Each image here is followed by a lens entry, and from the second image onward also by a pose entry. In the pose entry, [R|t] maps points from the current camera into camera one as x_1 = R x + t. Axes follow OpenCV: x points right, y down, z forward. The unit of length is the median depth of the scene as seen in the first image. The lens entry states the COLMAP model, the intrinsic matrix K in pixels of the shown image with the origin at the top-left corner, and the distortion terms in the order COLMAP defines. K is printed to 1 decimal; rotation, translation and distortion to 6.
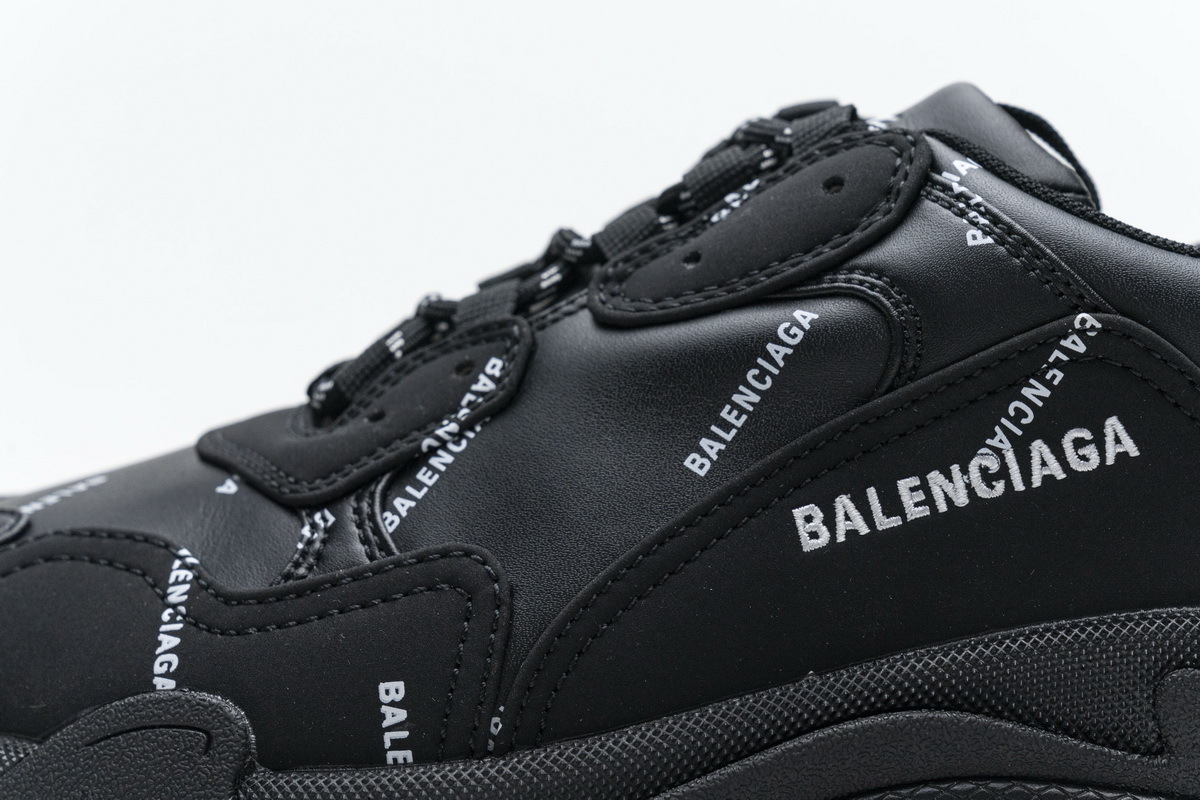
lens RADIAL K [[2323.5, 0, 594.4], [0, 2323.5, 391.9], [0, 0, 1]] dist [0.014327, 0.000000]
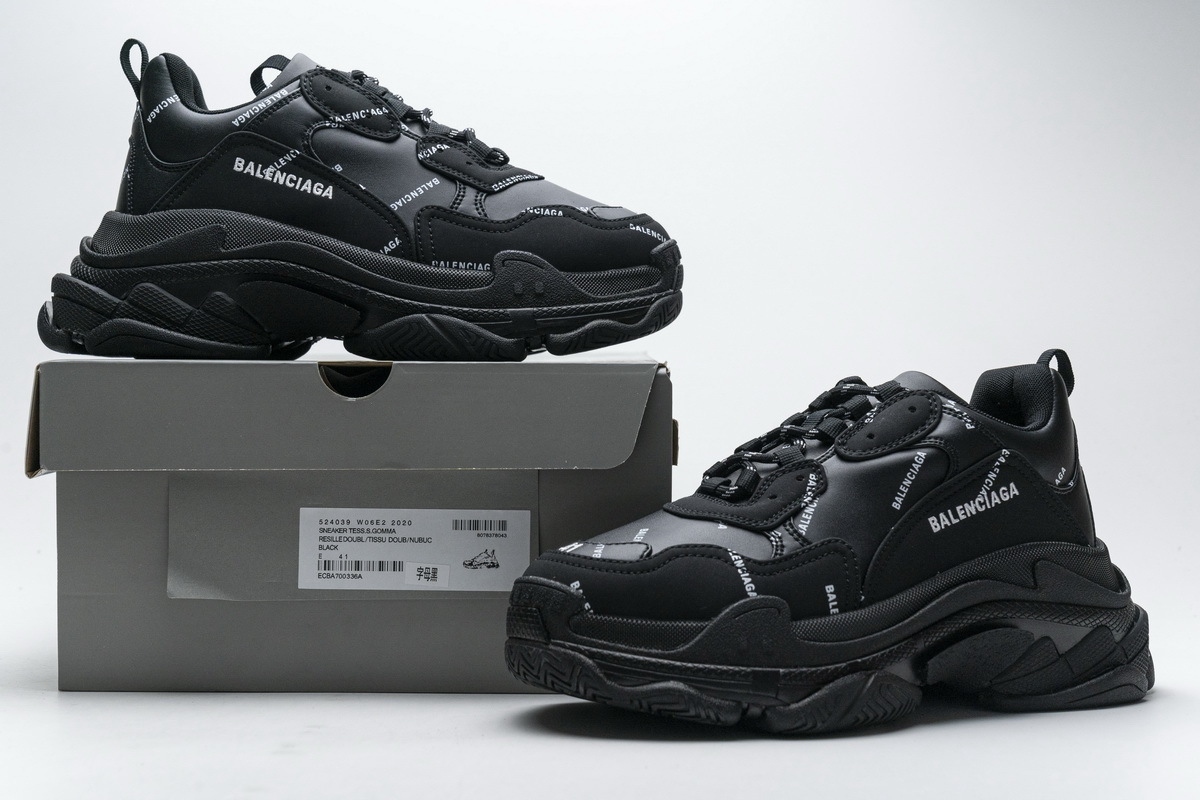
lens RADIAL K [[1803.3, 0, 599.1], [0, 1803.3, 398.9], [0, 0, 1]] dist [-0.053519, 0.000000]
pose [[0.863118, -0.019833, 0.504613, -1.447840], [0.055495, 0.996902, -0.055740, 0.002537], [-0.501944, 0.076114, 0.861544, -0.794140]]
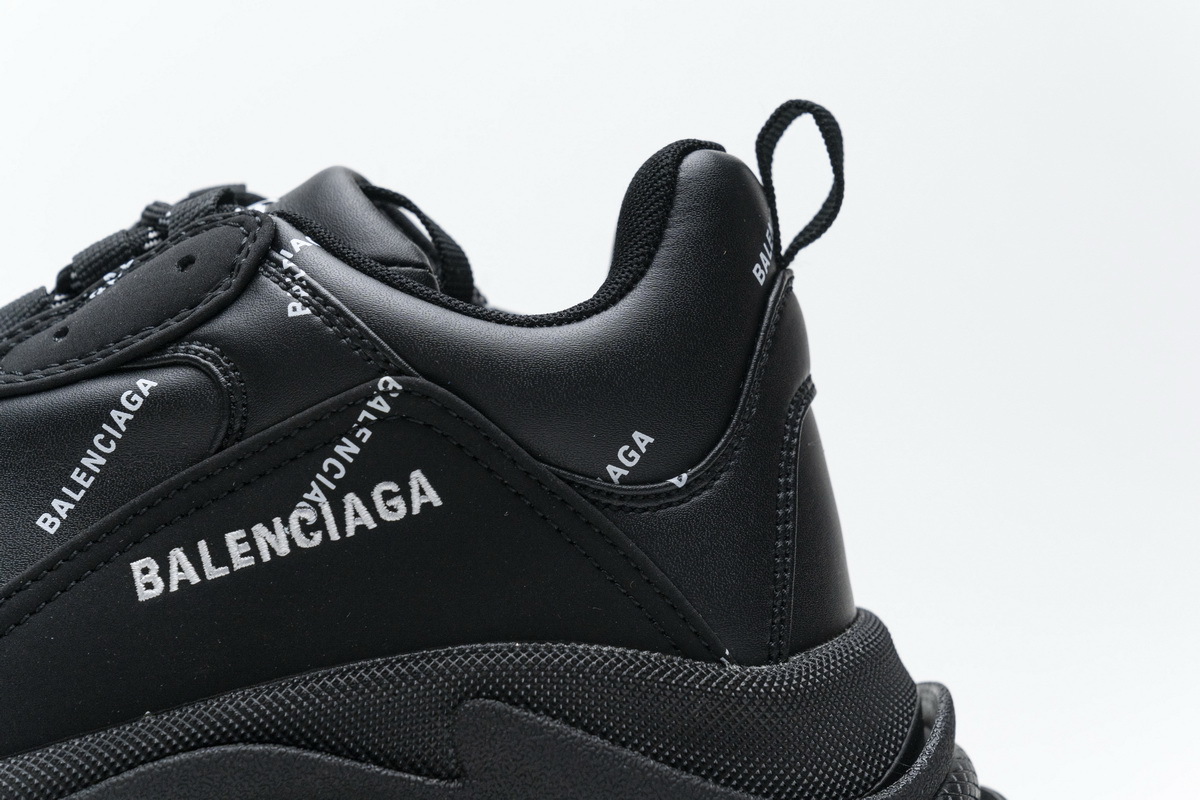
lens RADIAL K [[2323.5, 0, 605.8], [0, 2323.5, 401.5], [0, 0, 1]] dist [0.014327, 0.000000]
pose [[0.998803, -0.020228, 0.044545, 0.260486], [0.021574, 0.999318, -0.029957, 0.012833], [-0.043909, 0.030882, 0.998558, -0.094778]]
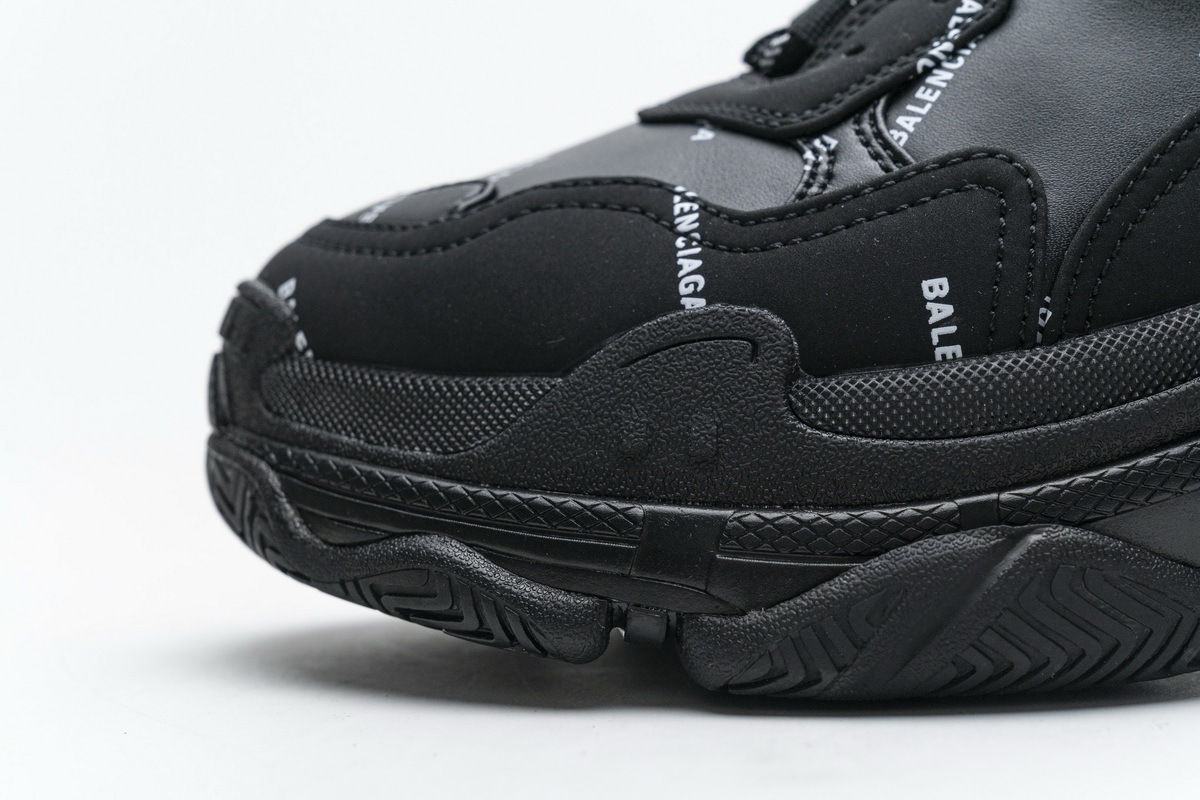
lens RADIAL K [[2323.5, 0, 602.5], [0, 2323.5, 405.5], [0, 0, 1]] dist [0.014327, 0.000000]
pose [[0.997784, -0.055719, 0.036374, -0.266077], [0.056249, 0.998323, -0.013697, 0.183338], [-0.035550, 0.015713, 0.999244, 0.014956]]
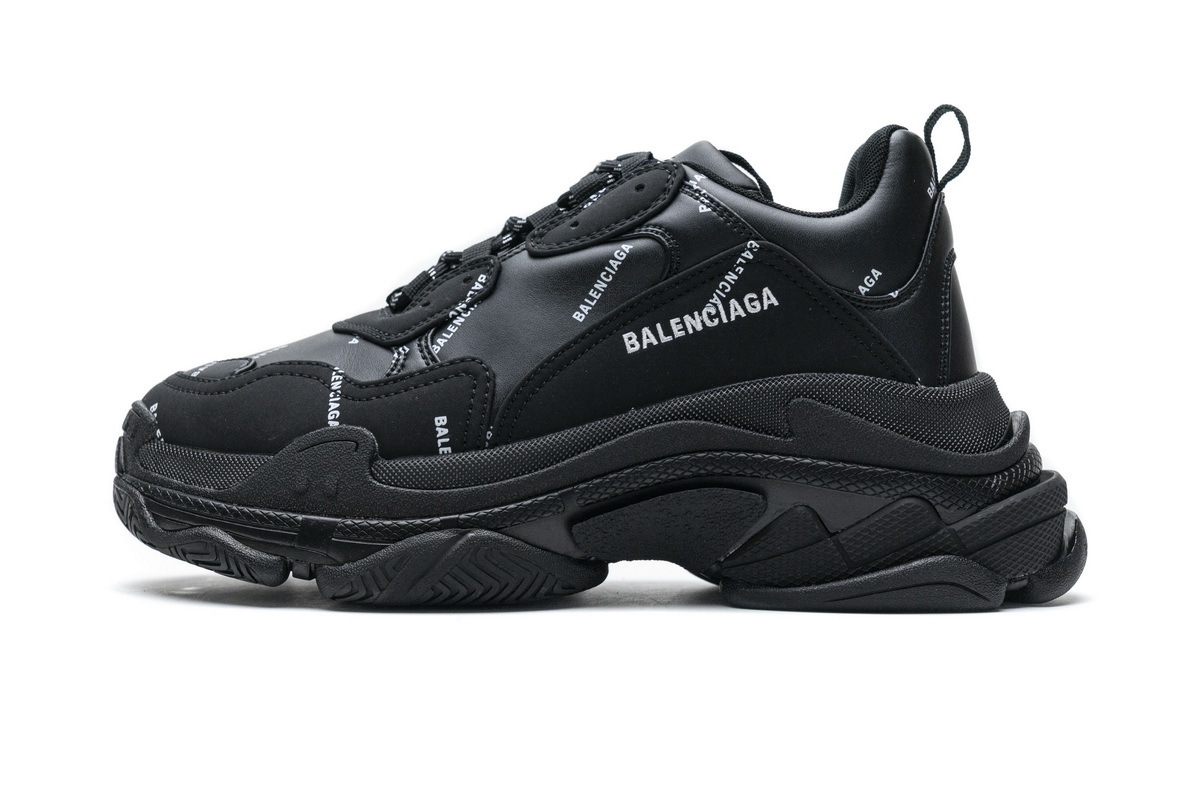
lens RADIAL K [[2224.6, 0, 602.4], [0, 2224.6, 407.8], [0, 0, 1]] dist [0.015706, 0.000000]
pose [[0.998932, -0.023363, 0.039852, -0.018435], [0.024755, 0.999088, -0.034797, 0.191719], [-0.039003, 0.035746, 0.998600, -1.082610]]
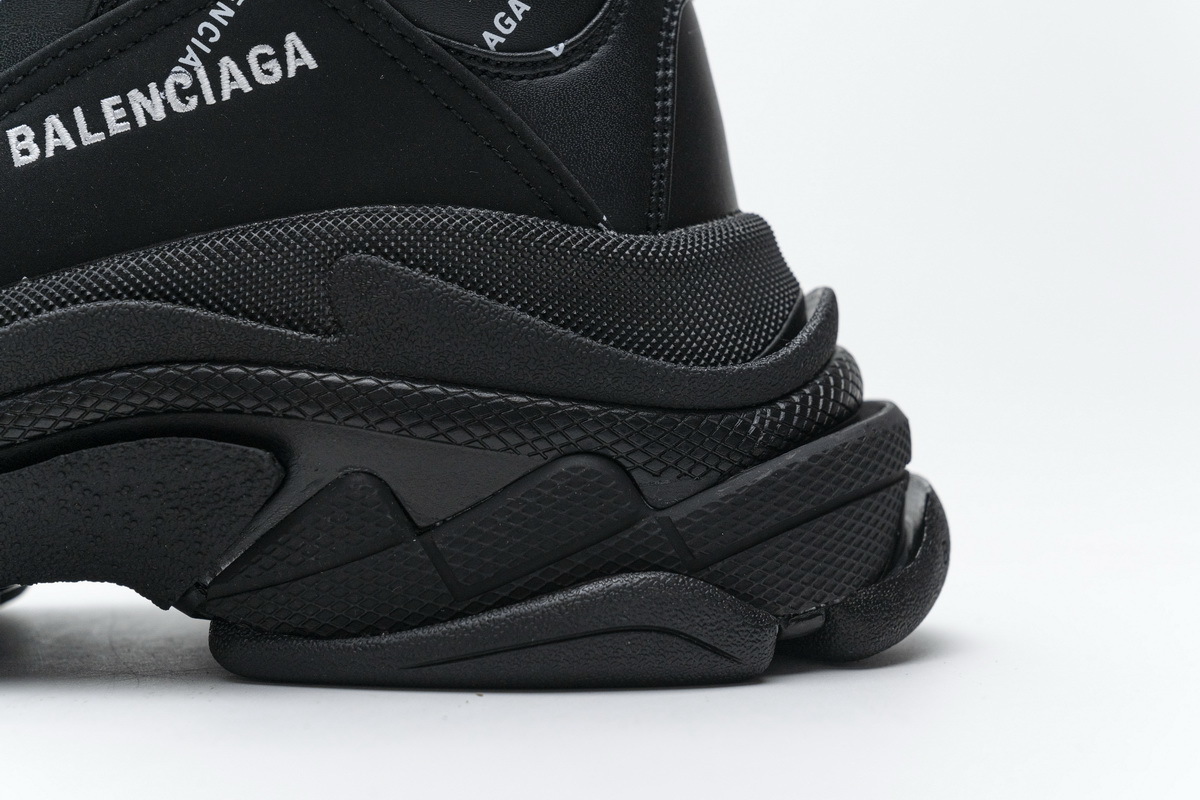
lens RADIAL K [[2323.5, 0, 585.6], [0, 2323.5, 368.6], [0, 0, 1]] dist [0.014327, 0.000000]
pose [[0.998045, -0.028630, 0.055564, 0.291879], [0.029996, 0.999264, -0.023903, 0.196105], [-0.054839, 0.025523, 0.998169, -0.093260]]
